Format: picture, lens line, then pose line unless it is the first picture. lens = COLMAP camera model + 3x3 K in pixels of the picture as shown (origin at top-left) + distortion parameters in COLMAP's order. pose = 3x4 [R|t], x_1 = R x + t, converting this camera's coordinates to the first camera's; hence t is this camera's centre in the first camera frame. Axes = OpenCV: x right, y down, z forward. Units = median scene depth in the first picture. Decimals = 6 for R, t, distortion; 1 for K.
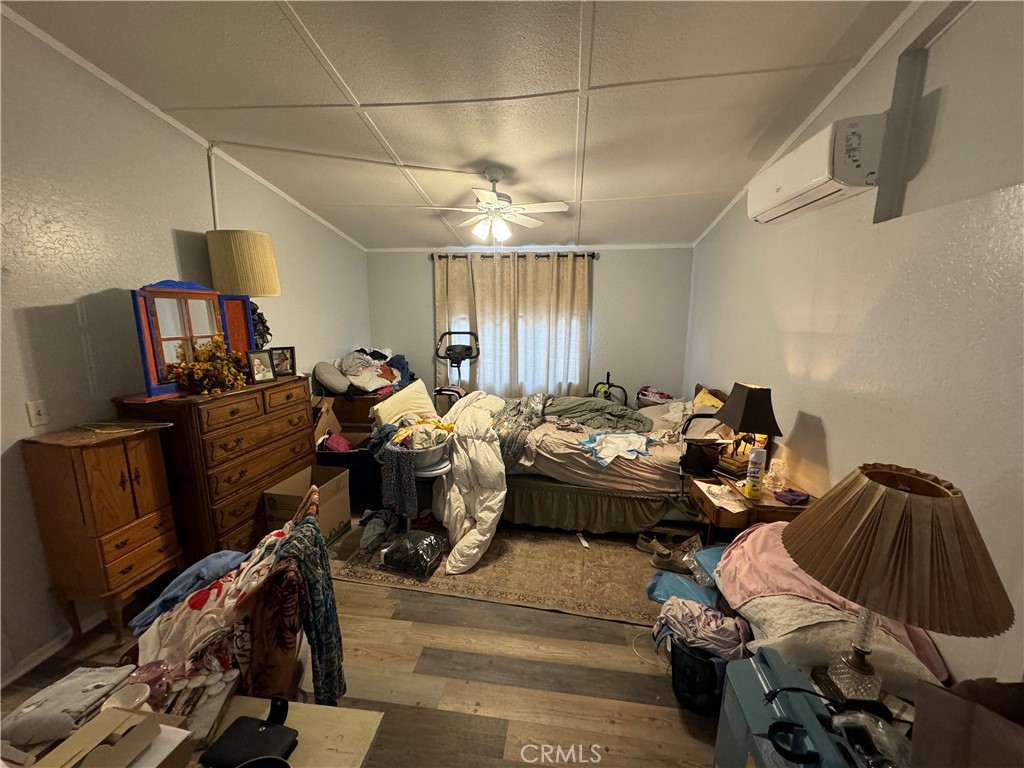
lens RADIAL K [[406.3, 0, 512.0], [0, 406.3, 384.0], [0, 0, 1]] dist [-0.001353, 0.000365]
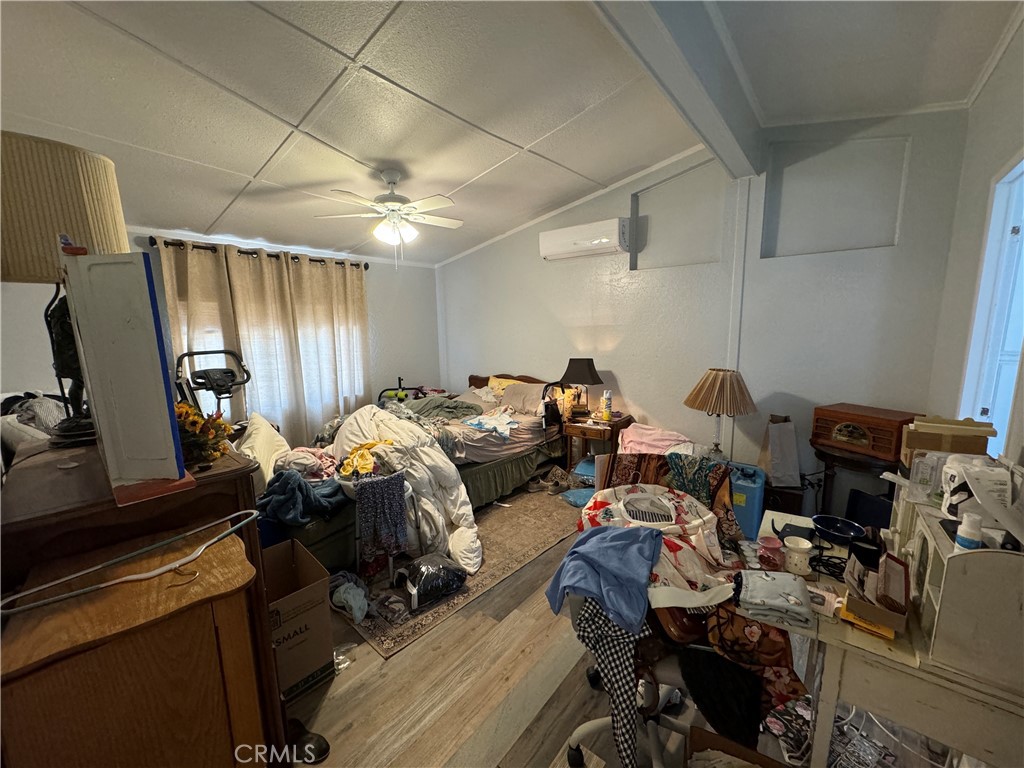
lens RADIAL K [[406.3, 0, 512.0], [0, 406.3, 384.0], [0, 0, 1]] dist [-0.001353, 0.000365]
pose [[0.519678, -0.137190, 0.843276, -0.823890], [0.175602, 0.983102, 0.051721, -0.024471], [-0.836121, 0.121203, 0.534987, 0.306219]]
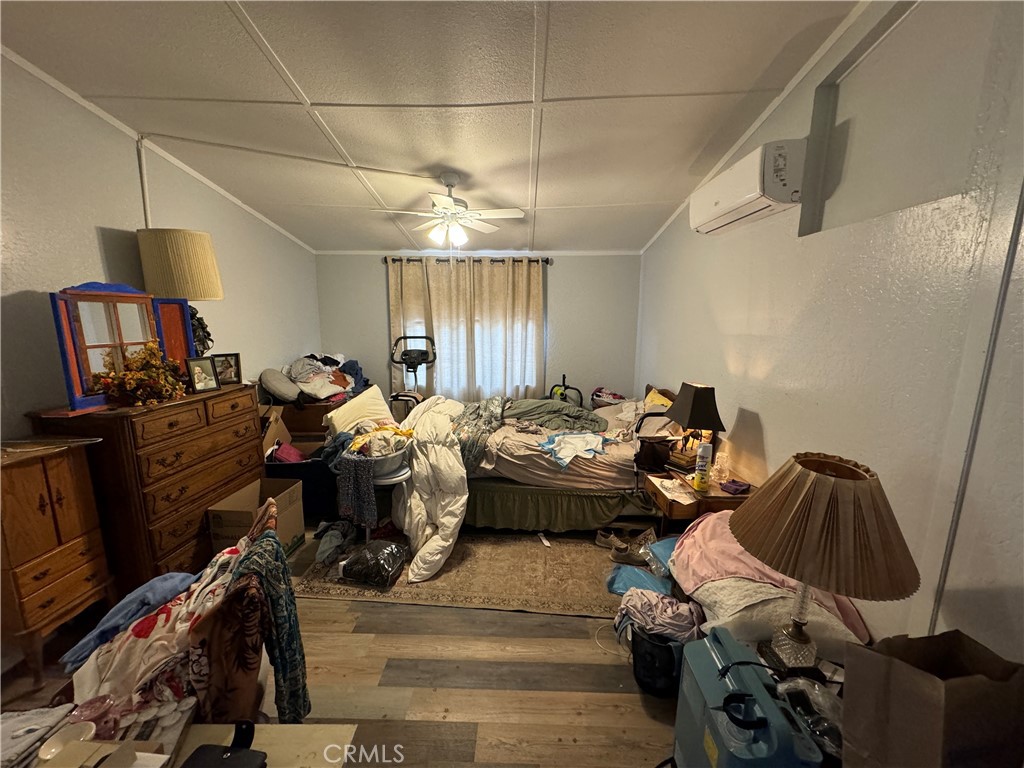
lens RADIAL K [[406.3, 0, 512.0], [0, 406.3, 384.0], [0, 0, 1]] dist [-0.001353, 0.000365]
pose [[0.993705, -0.019313, 0.110347, -0.011924], [0.020287, 0.999765, -0.007705, -0.000132], [-0.110173, 0.009895, 0.993863, -0.008969]]
